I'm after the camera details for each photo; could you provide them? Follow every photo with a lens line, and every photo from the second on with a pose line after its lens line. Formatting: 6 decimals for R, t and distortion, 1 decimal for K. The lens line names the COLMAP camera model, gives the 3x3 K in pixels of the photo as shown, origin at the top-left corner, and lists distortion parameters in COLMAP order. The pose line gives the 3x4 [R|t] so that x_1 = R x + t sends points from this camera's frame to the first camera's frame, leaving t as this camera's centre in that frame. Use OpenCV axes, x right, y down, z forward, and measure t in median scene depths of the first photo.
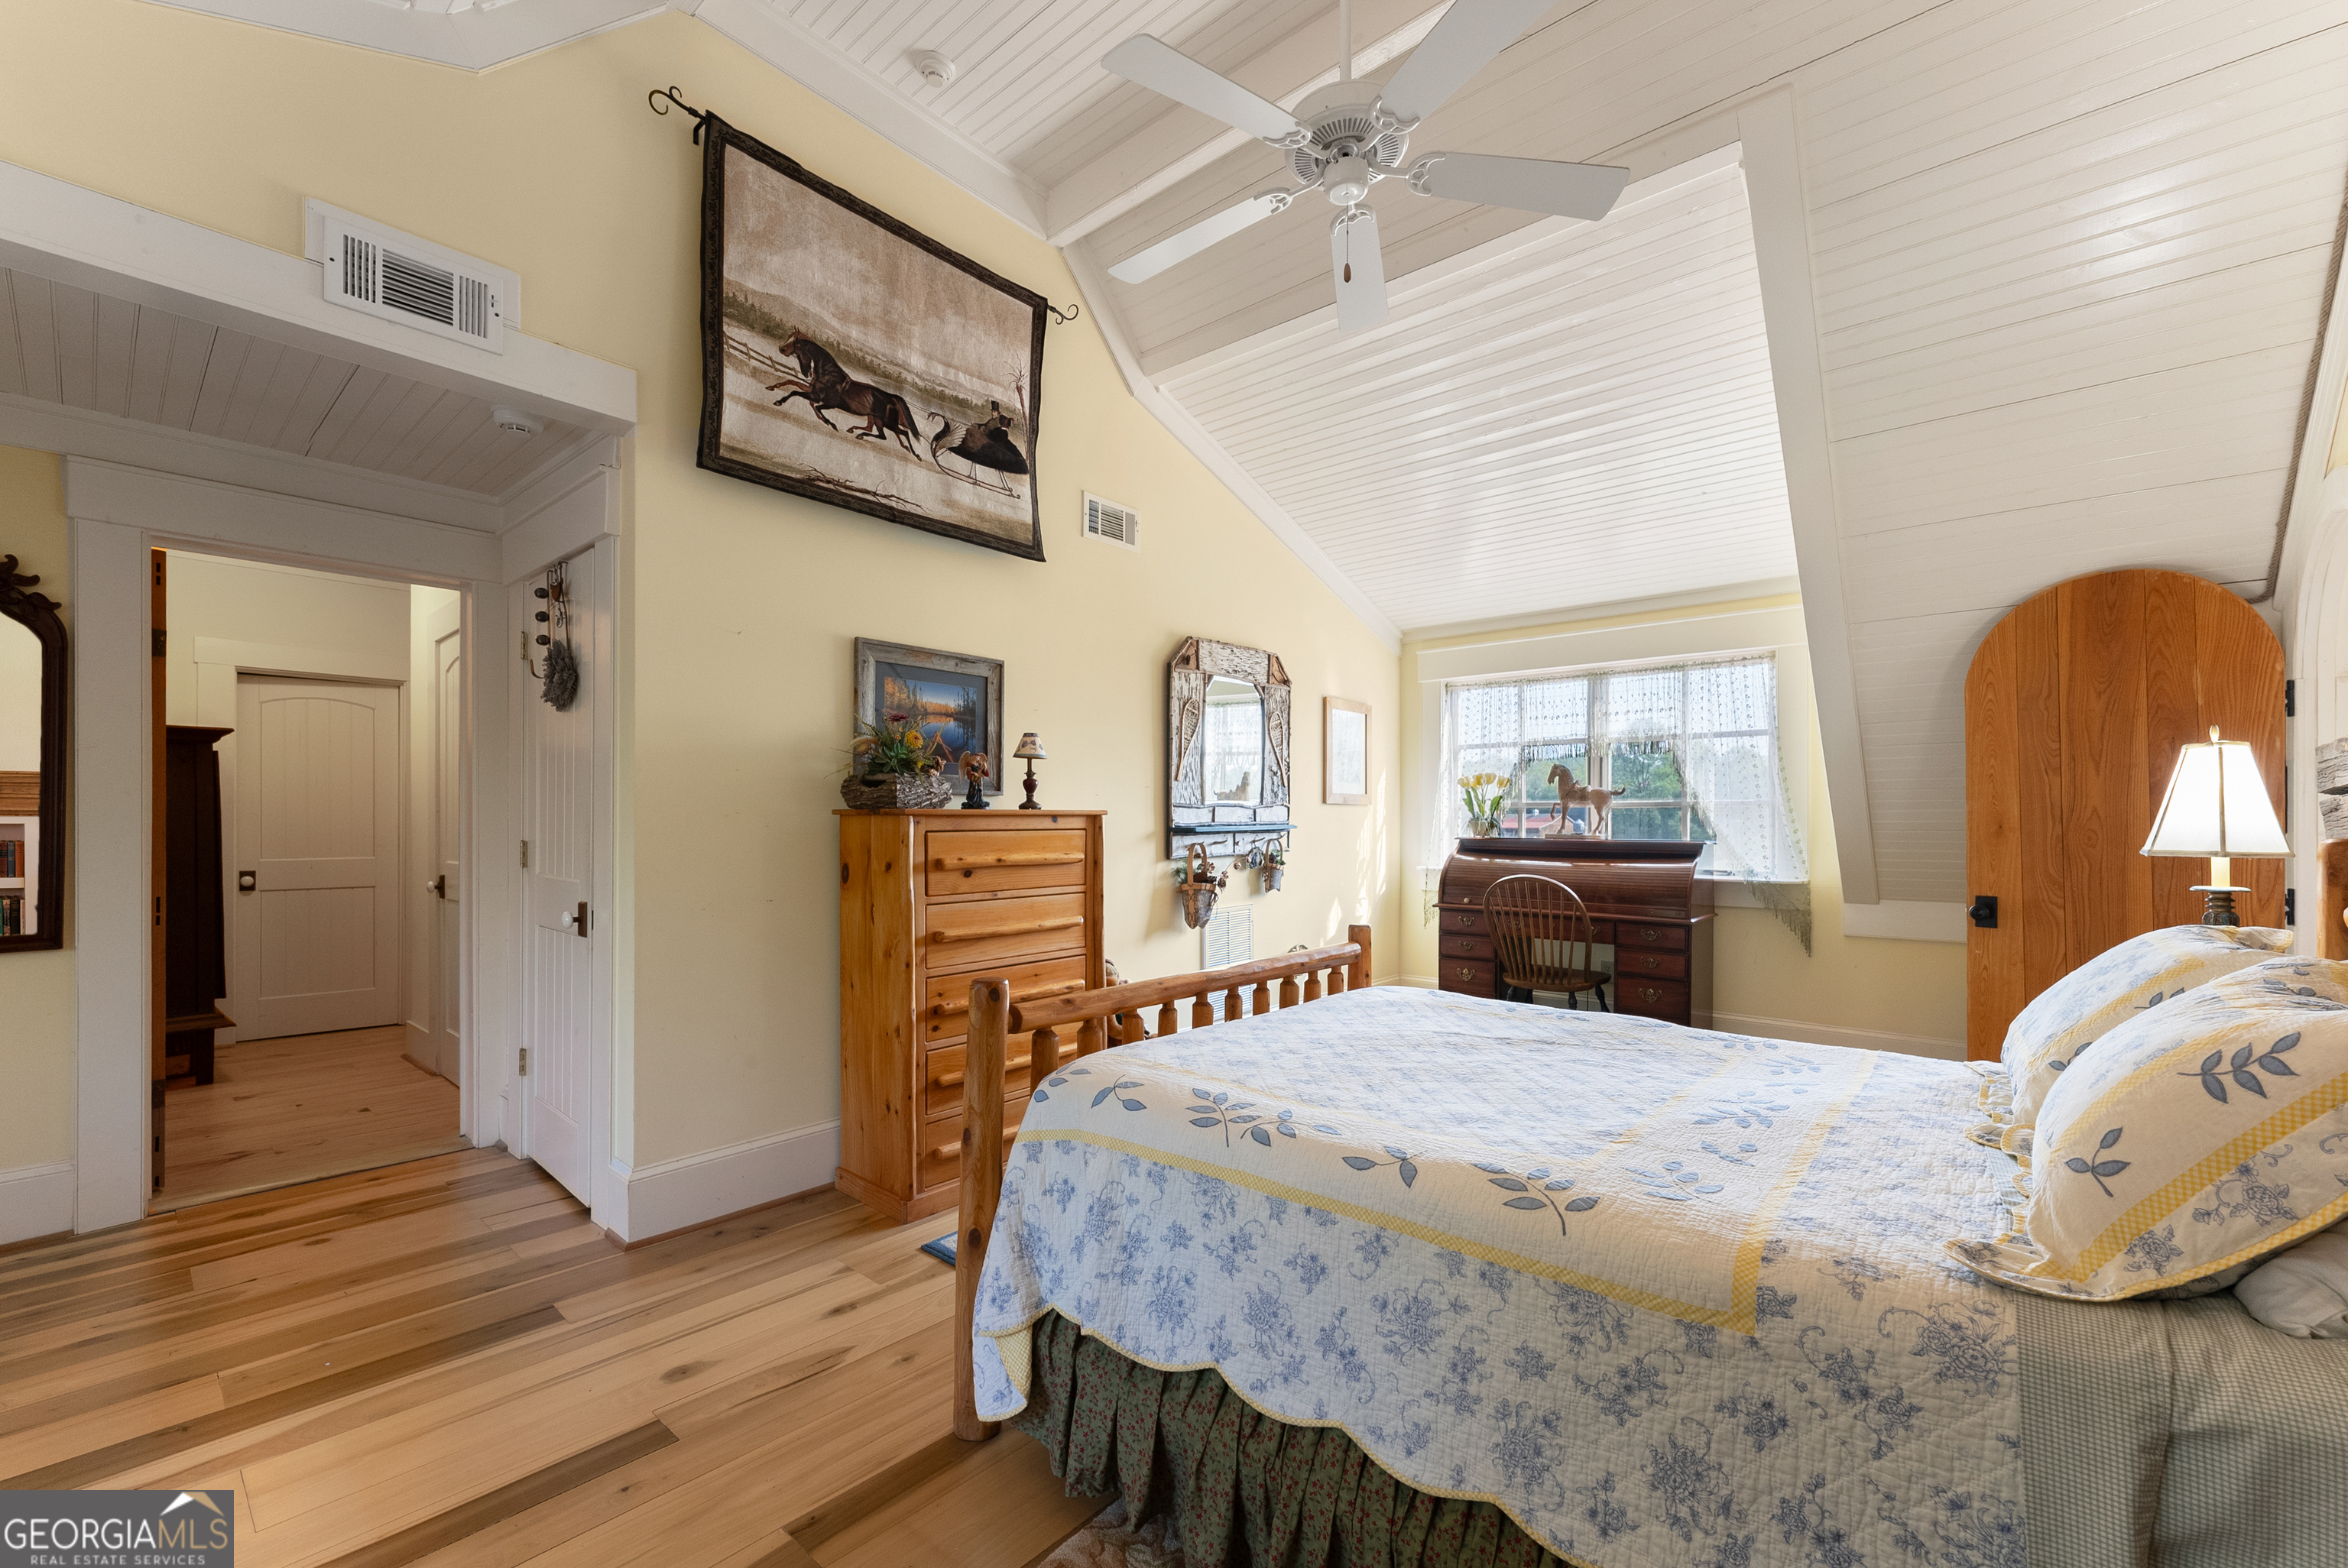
lens RADIAL K [[962.0, 0, 1170.1], [0, 962.0, 810.4], [0, 0, 1]] dist [-0.001561, -0.000253]
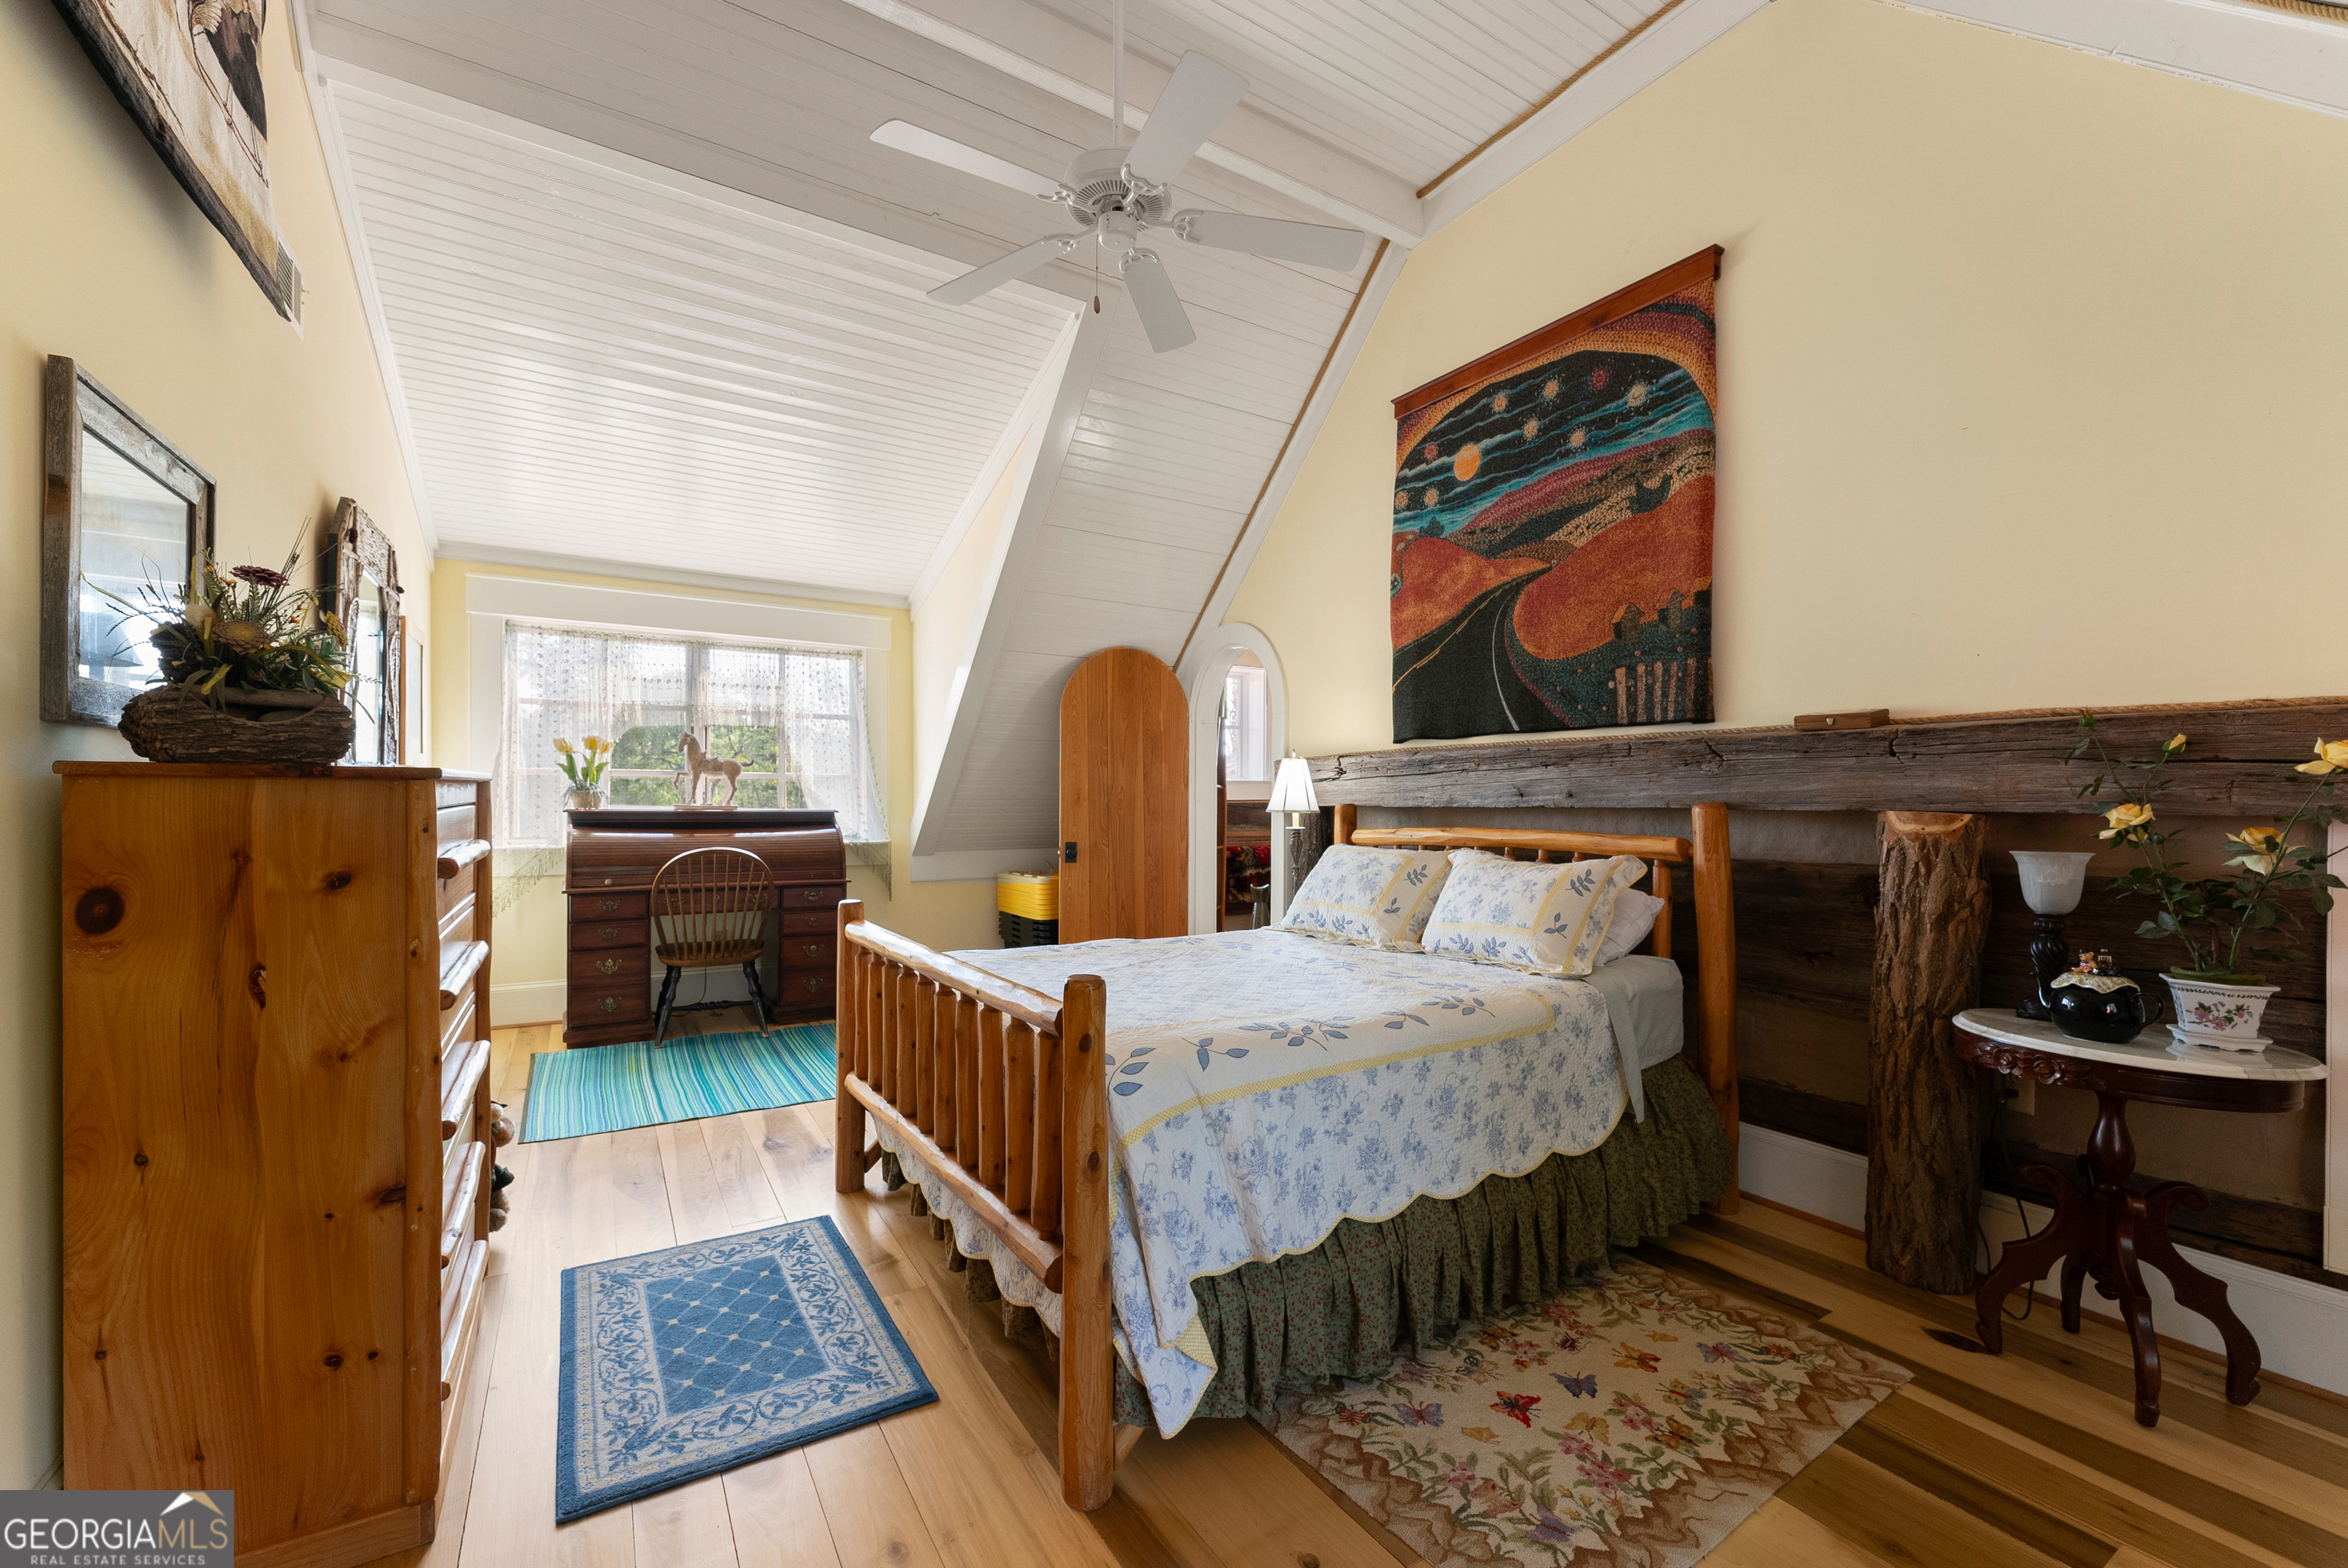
lens RADIAL K [[962.0, 0, 1170.1], [0, 962.0, 810.4], [0, 0, 1]] dist [-0.001561, -0.000253]
pose [[0.283815, -0.013475, 0.958785, -1.088568], [-0.016816, 0.999678, 0.019028, 0.009178], [-0.958732, -0.021523, 0.283496, 0.752948]]
